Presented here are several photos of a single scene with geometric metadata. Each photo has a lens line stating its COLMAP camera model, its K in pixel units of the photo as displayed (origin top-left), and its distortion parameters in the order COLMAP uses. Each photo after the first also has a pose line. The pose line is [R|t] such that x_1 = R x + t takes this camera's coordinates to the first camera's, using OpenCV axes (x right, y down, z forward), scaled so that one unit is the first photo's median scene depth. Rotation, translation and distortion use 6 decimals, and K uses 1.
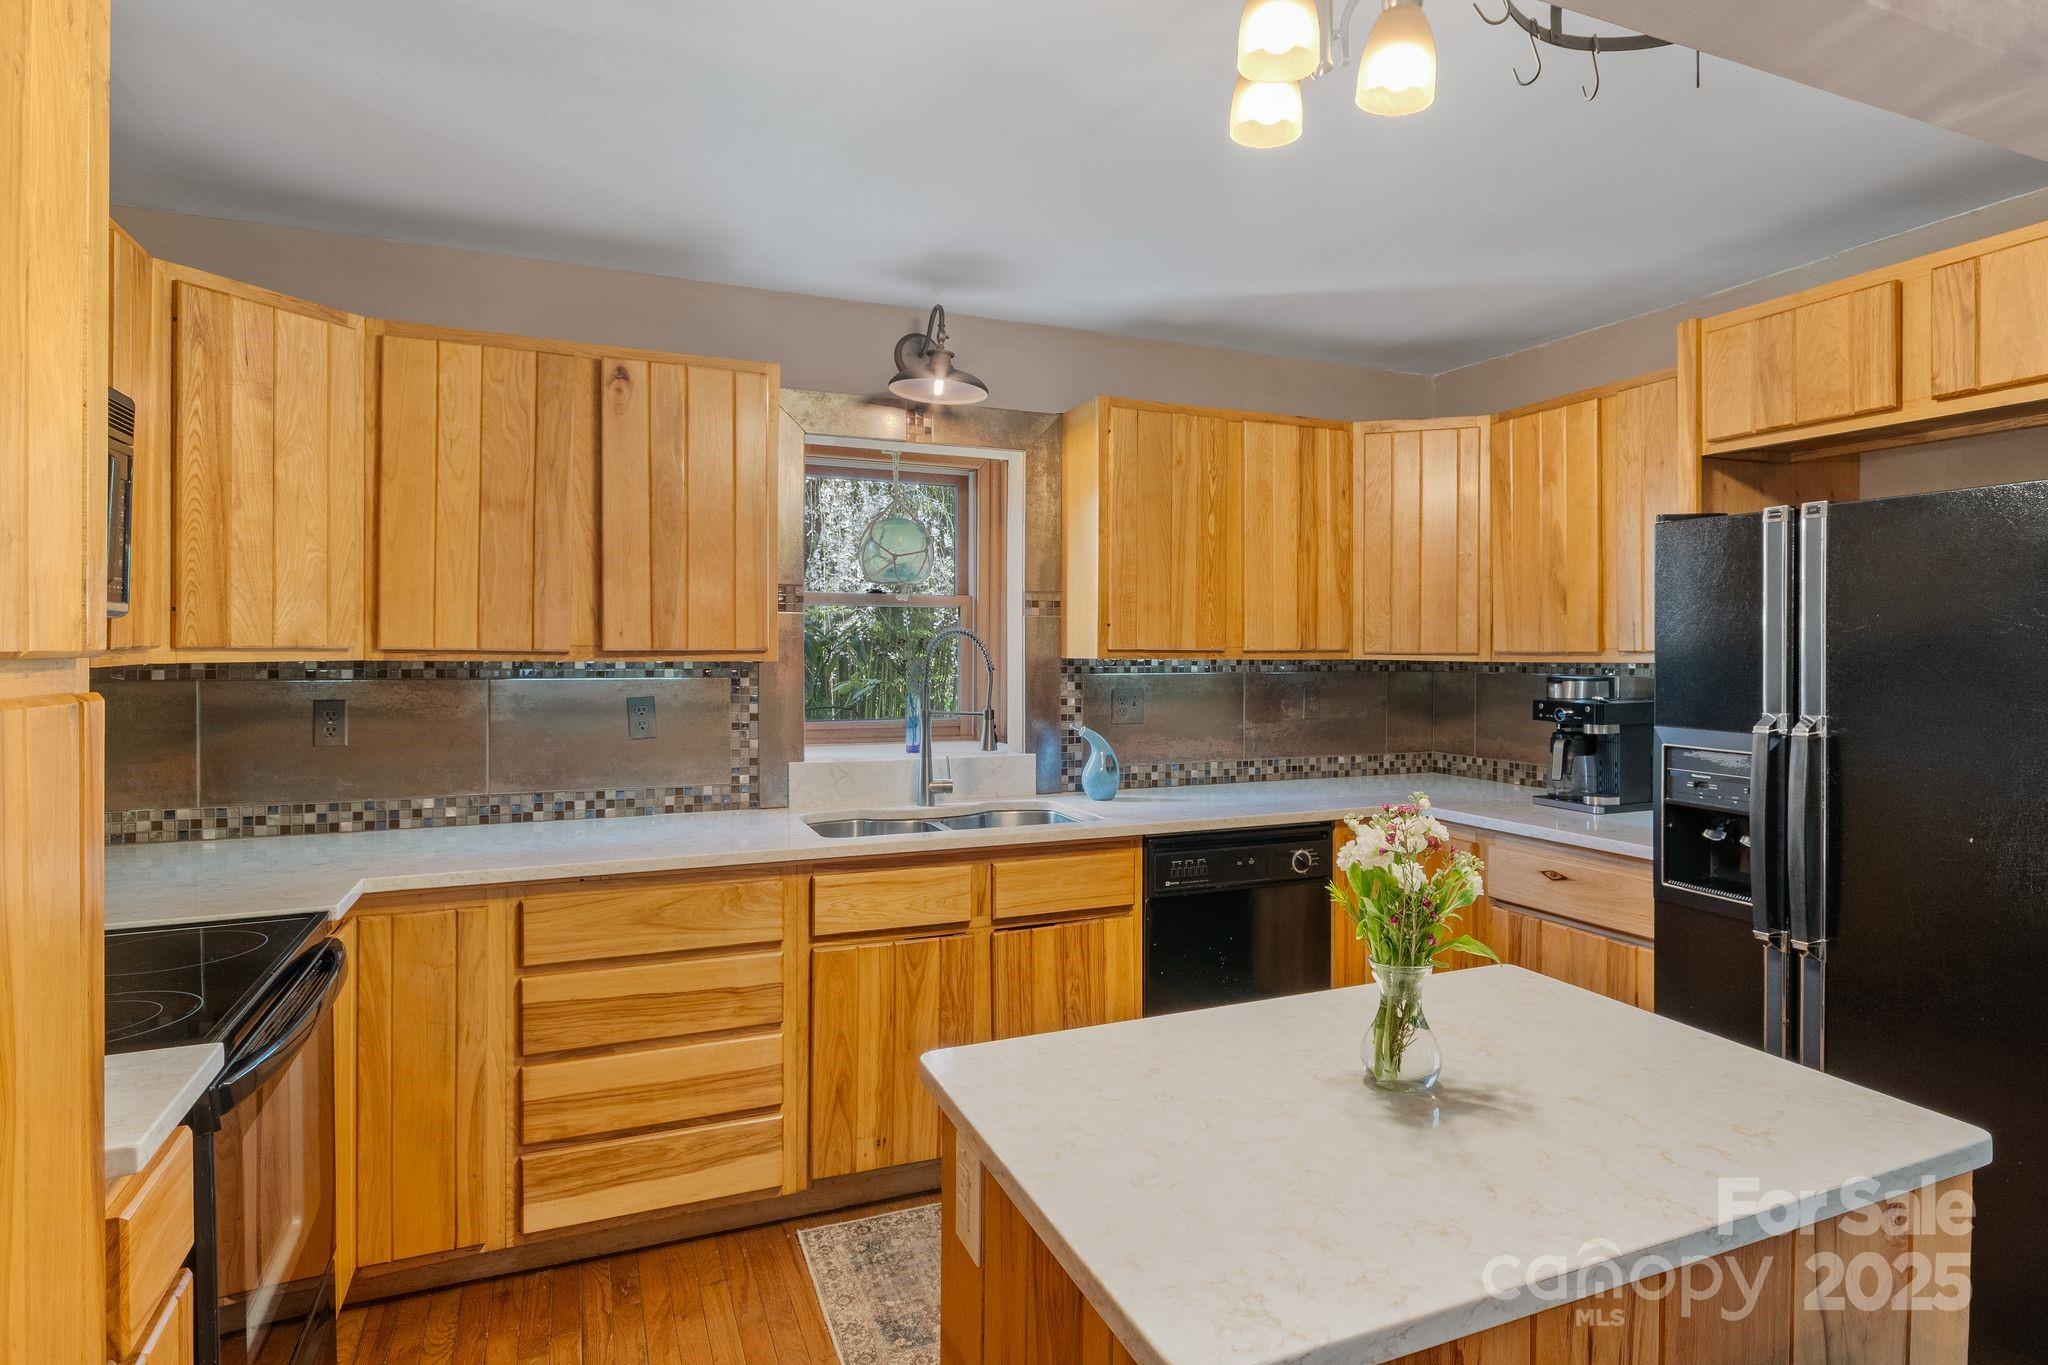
lens RADIAL K [[1120.5, 0, 1084.8], [0, 1120.5, 647.2], [0, 0, 1]] dist [0.002944, 0.000453]
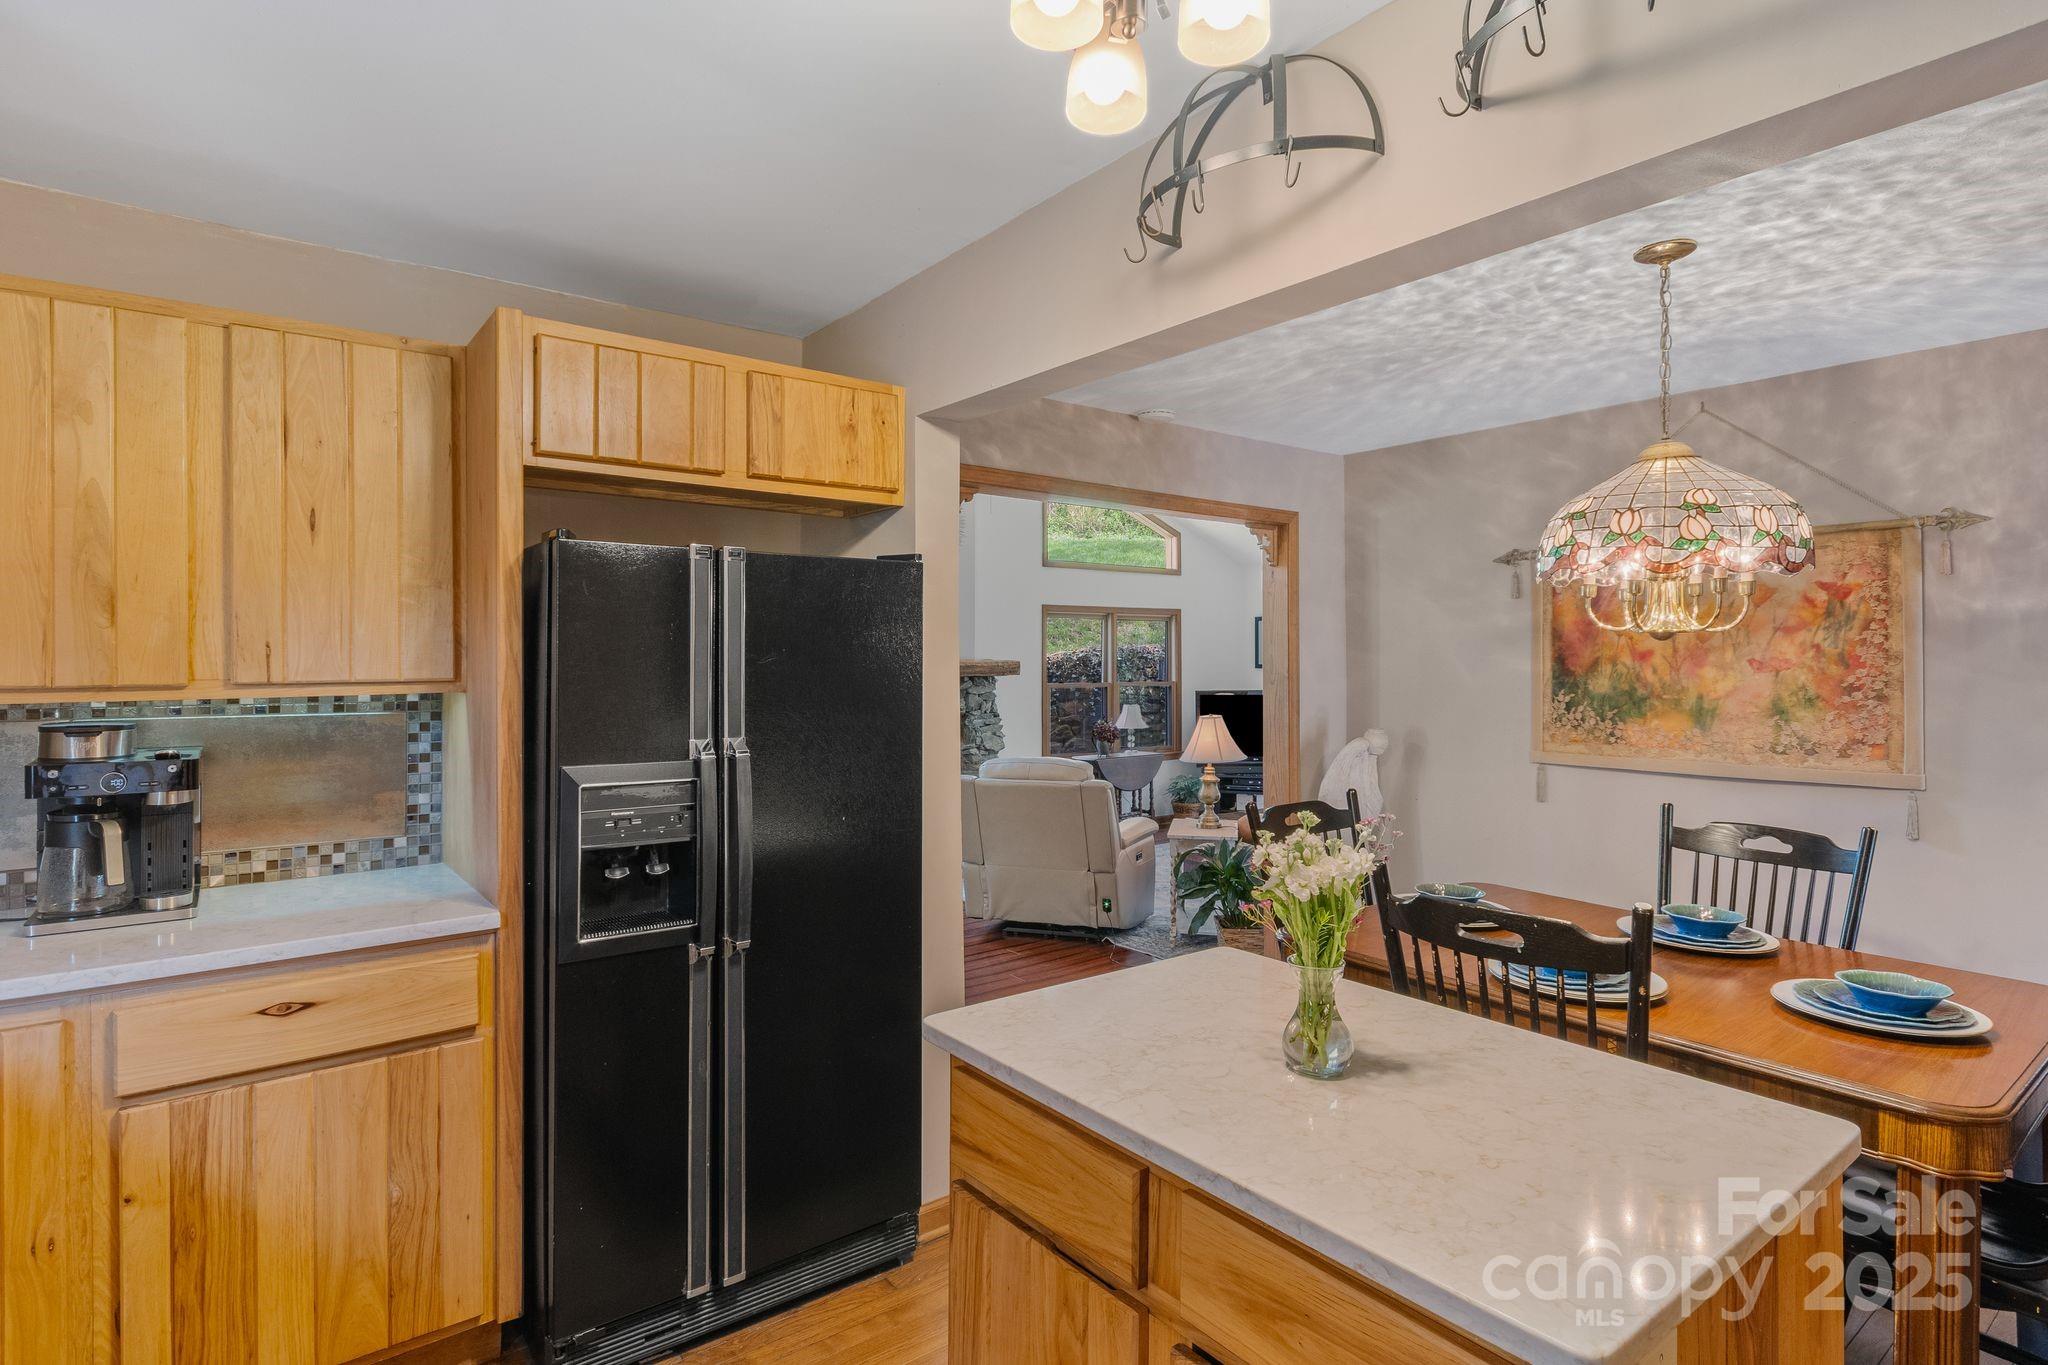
lens RADIAL K [[1038.0, 0, 1023.7], [0, 1038.0, 658.7], [0, 0, 1]] dist [-0.001961, -0.001326]
pose [[-0.224550, 0.001692, 0.974461, -0.278624], [0.000504, 0.999999, -0.001621, -0.010628], [-0.974463, 0.000127, -0.224550, 0.627562]]
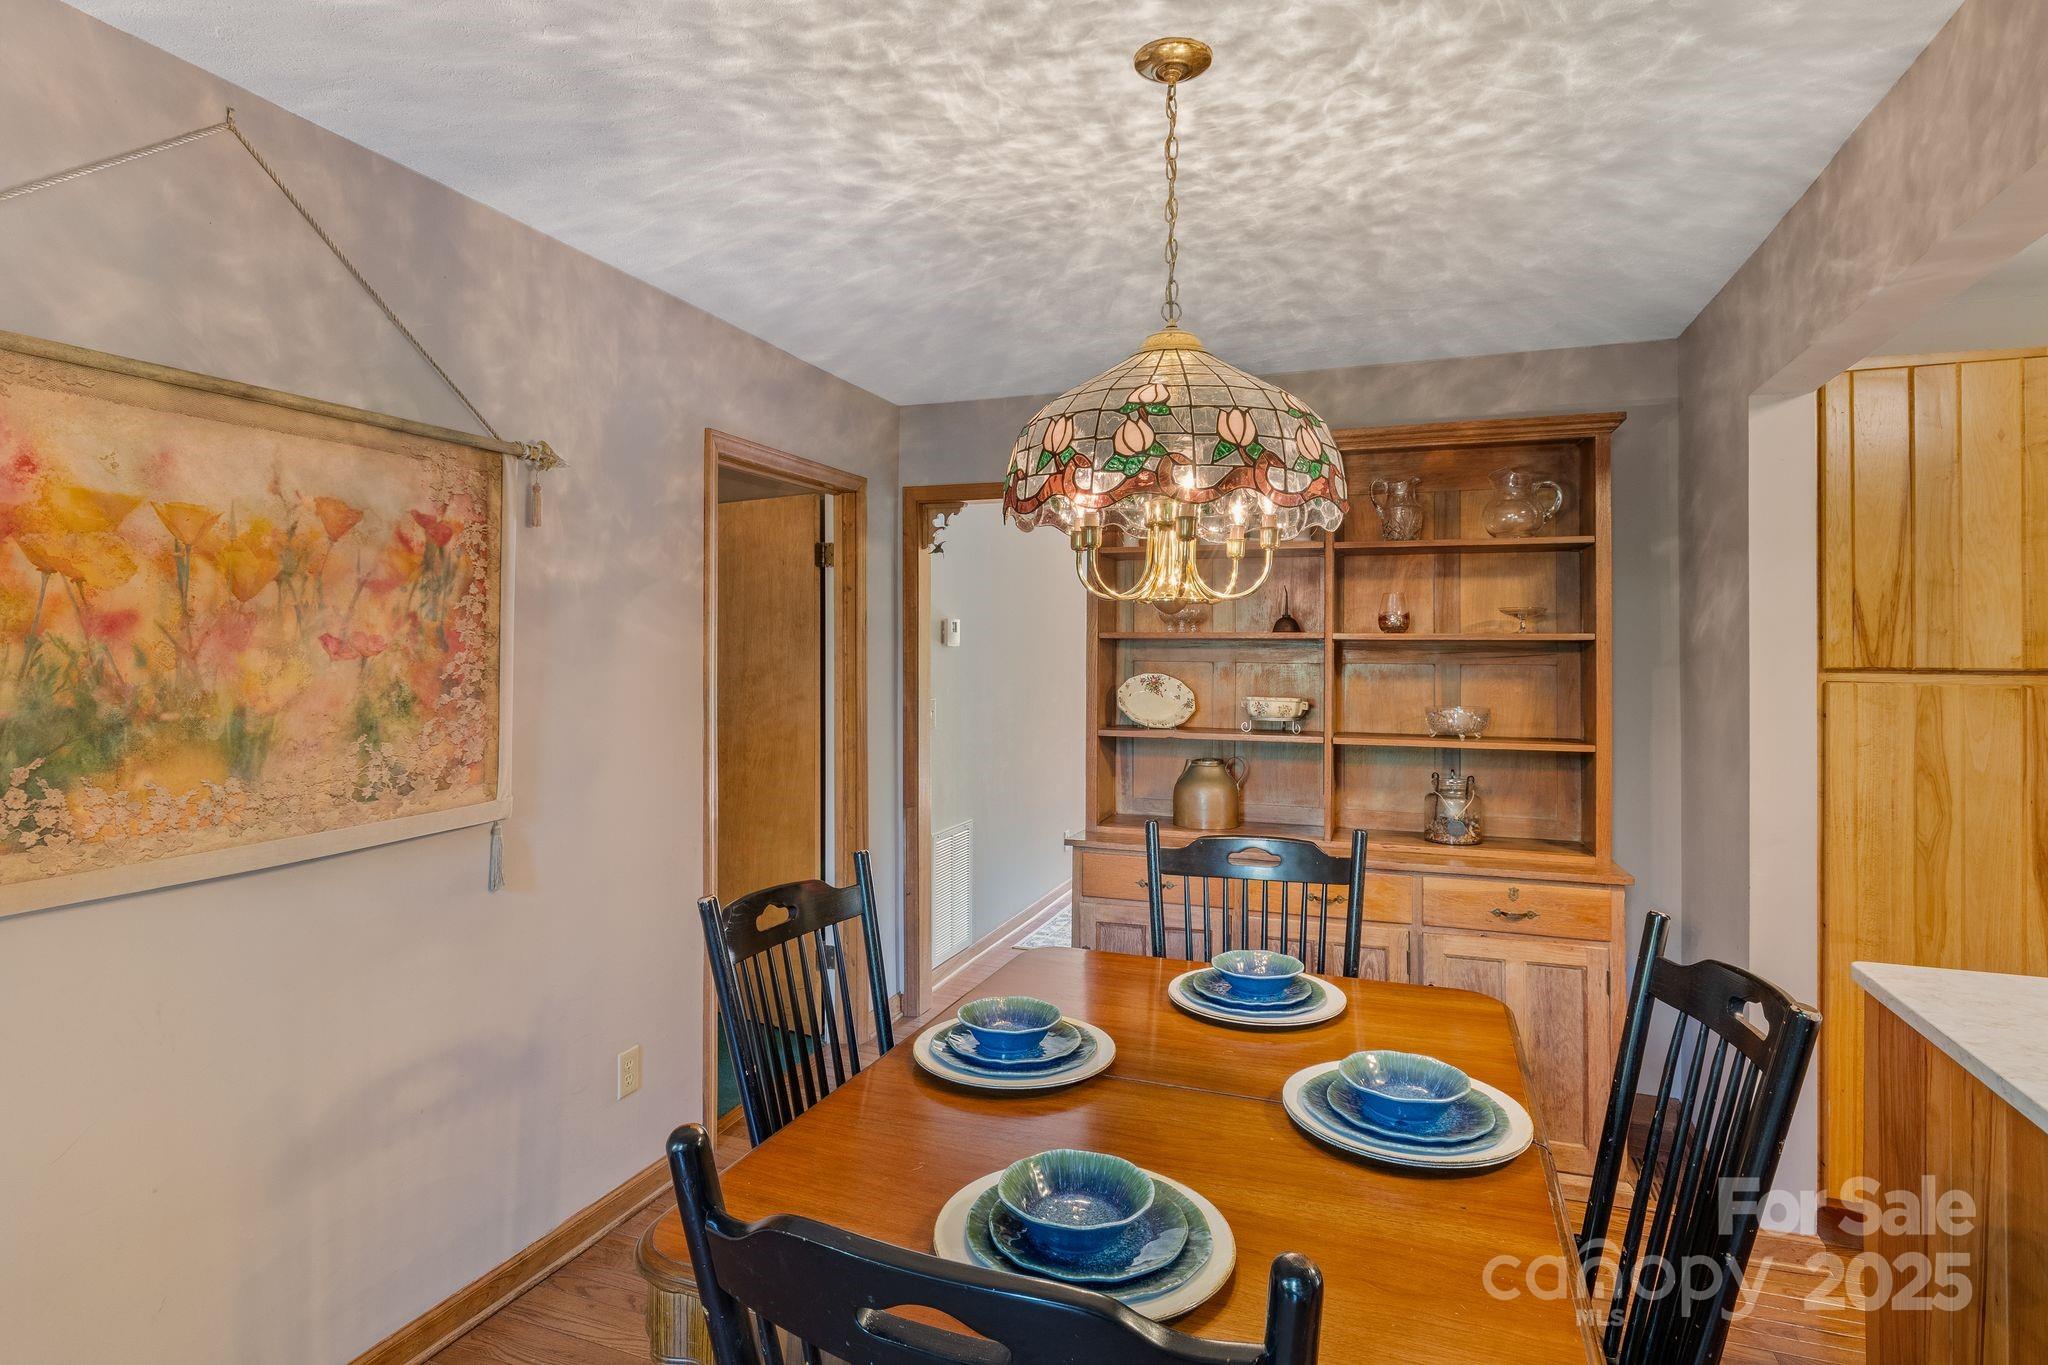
lens RADIAL K [[1047.4, 0, 1013.9], [0, 1047.4, 637.1], [0, 0, 1]] dist [0.000425, -0.000939]
pose [[-0.718624, -0.013015, -0.695277, 0.751894], [-0.007633, 0.999912, -0.010829, -0.007027], [0.695357, -0.002475, -0.718660, 0.338926]]
